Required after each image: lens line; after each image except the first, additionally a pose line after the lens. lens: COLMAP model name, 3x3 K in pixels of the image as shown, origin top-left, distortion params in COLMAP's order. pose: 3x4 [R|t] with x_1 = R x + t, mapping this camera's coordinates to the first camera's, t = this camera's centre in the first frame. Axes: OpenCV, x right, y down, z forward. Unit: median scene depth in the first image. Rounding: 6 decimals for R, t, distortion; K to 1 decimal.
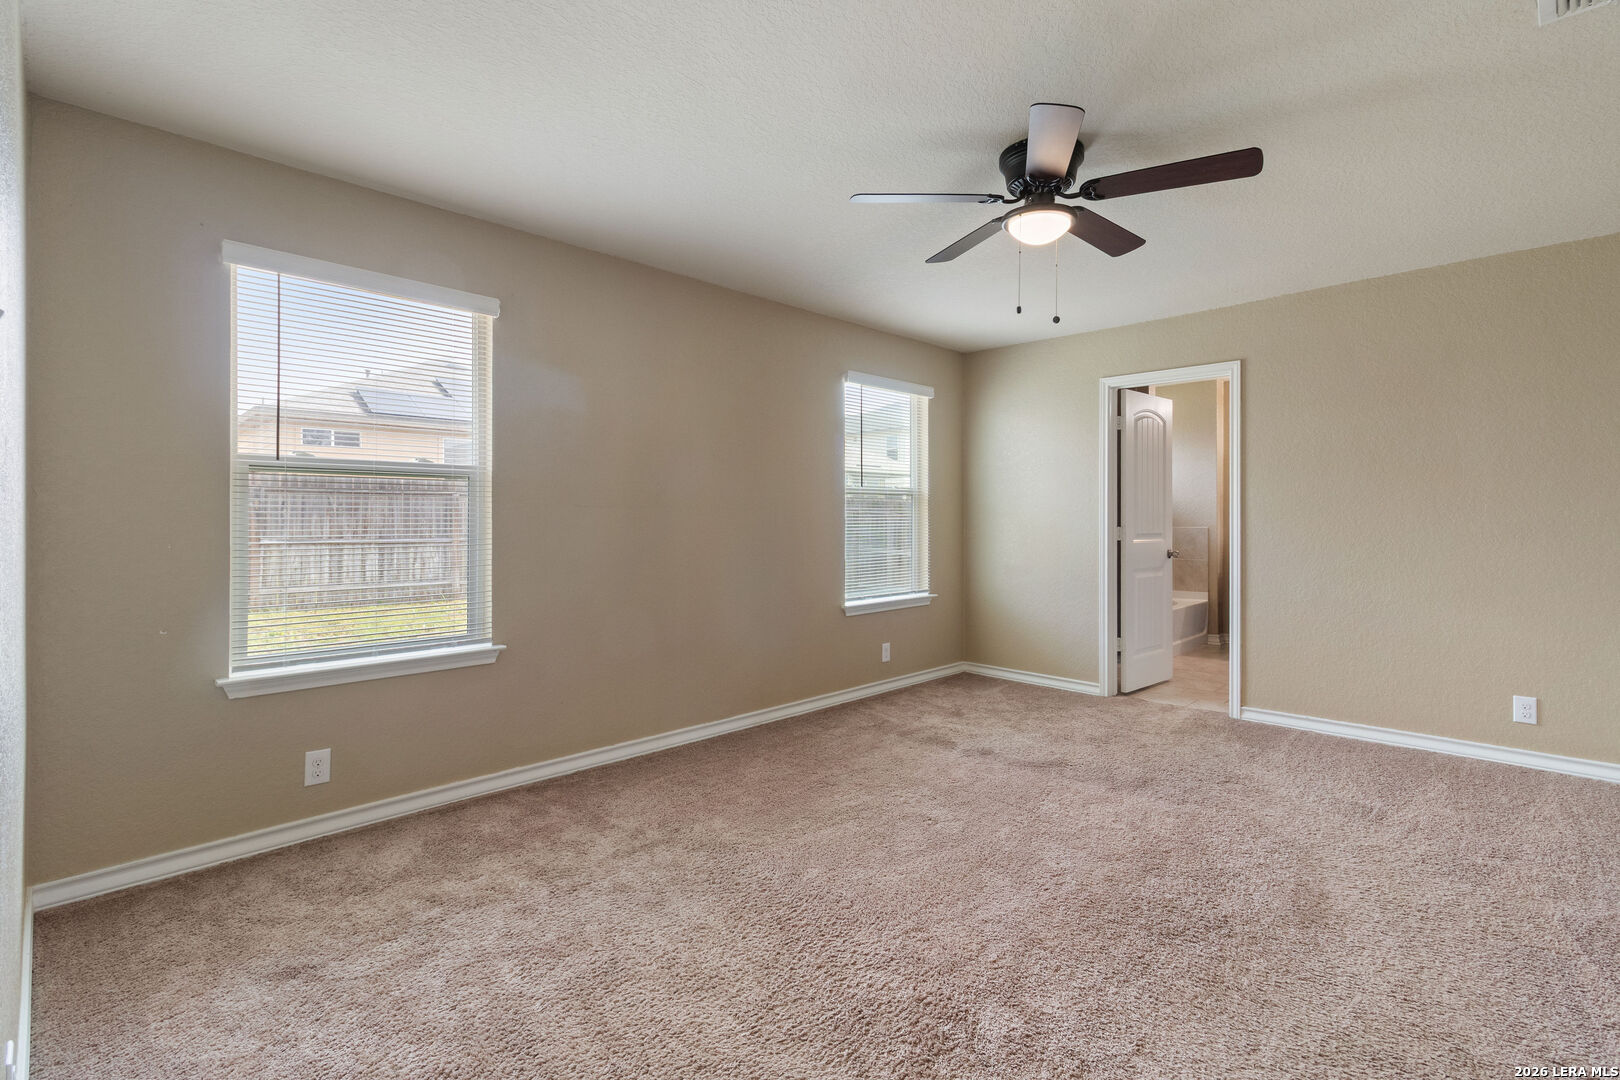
lens RADIAL K [[746.7, 0, 815.4], [0, 746.7, 519.4], [0, 0, 1]] dist [0.003763, 0.000182]
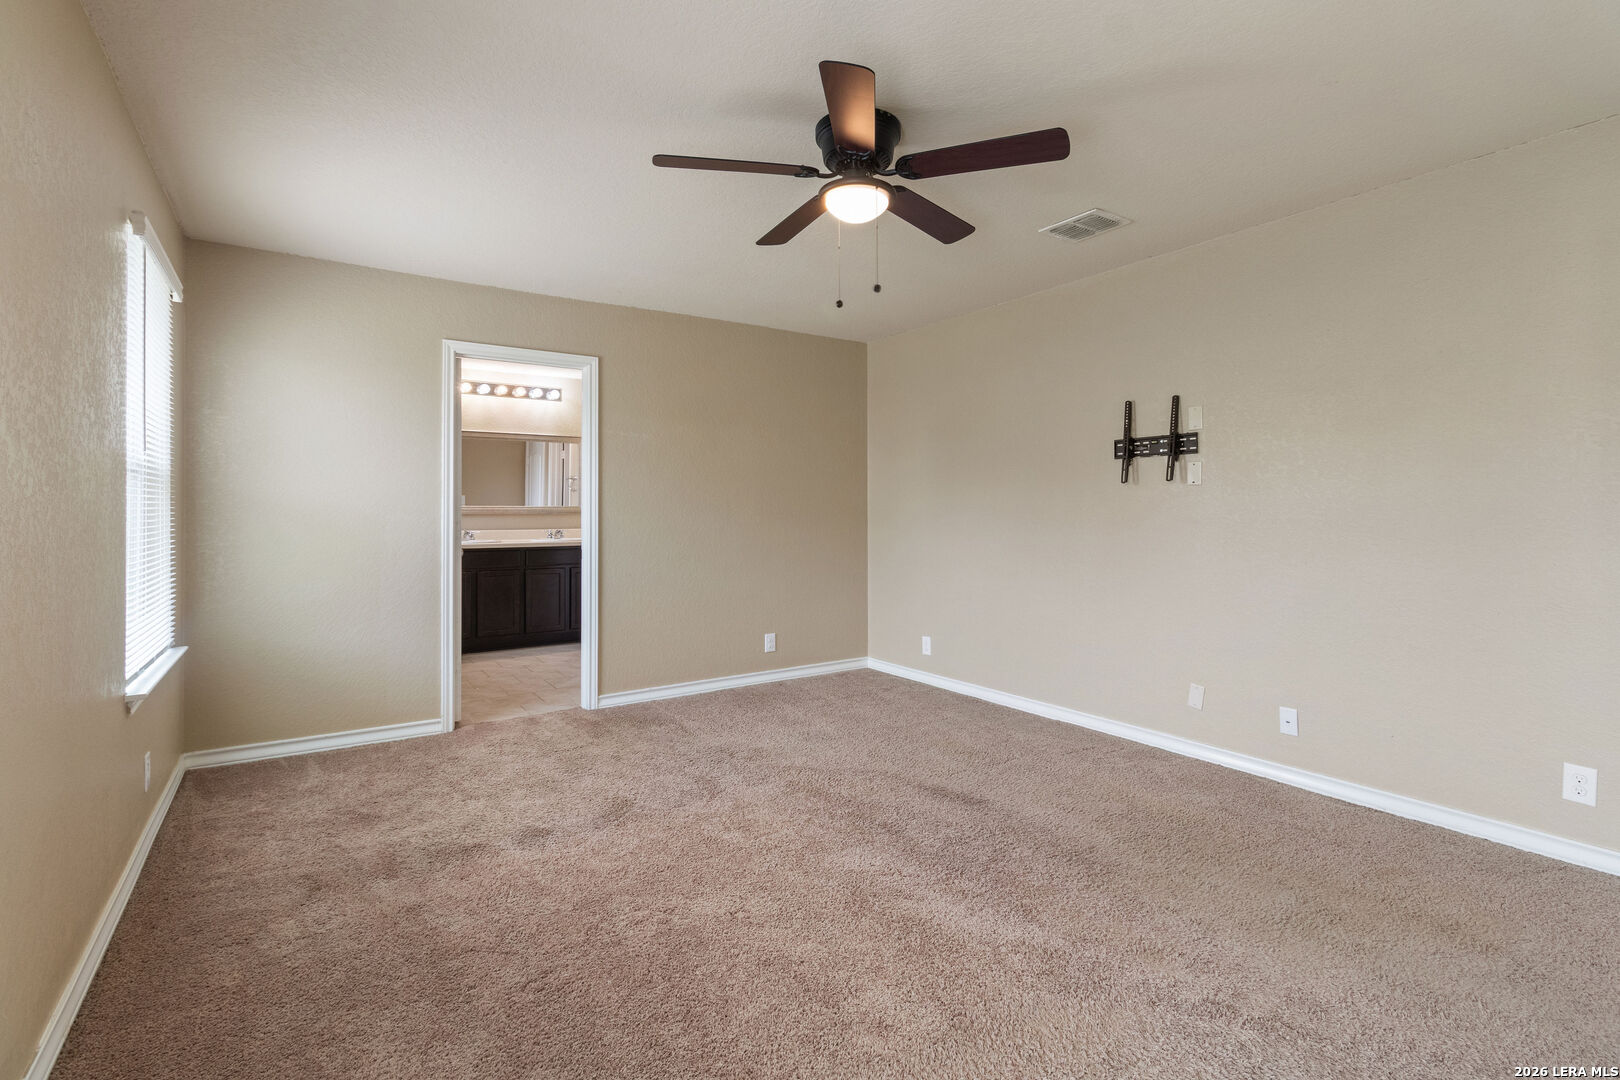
lens RADIAL K [[746.7, 0, 815.4], [0, 746.7, 519.4], [0, 0, 1]] dist [0.003763, 0.000182]
pose [[0.201324, -0.012477, 0.979445, -0.459486], [0.005007, 0.999919, 0.011708, -0.003120], [-0.979512, 0.002547, 0.201370, 0.622938]]
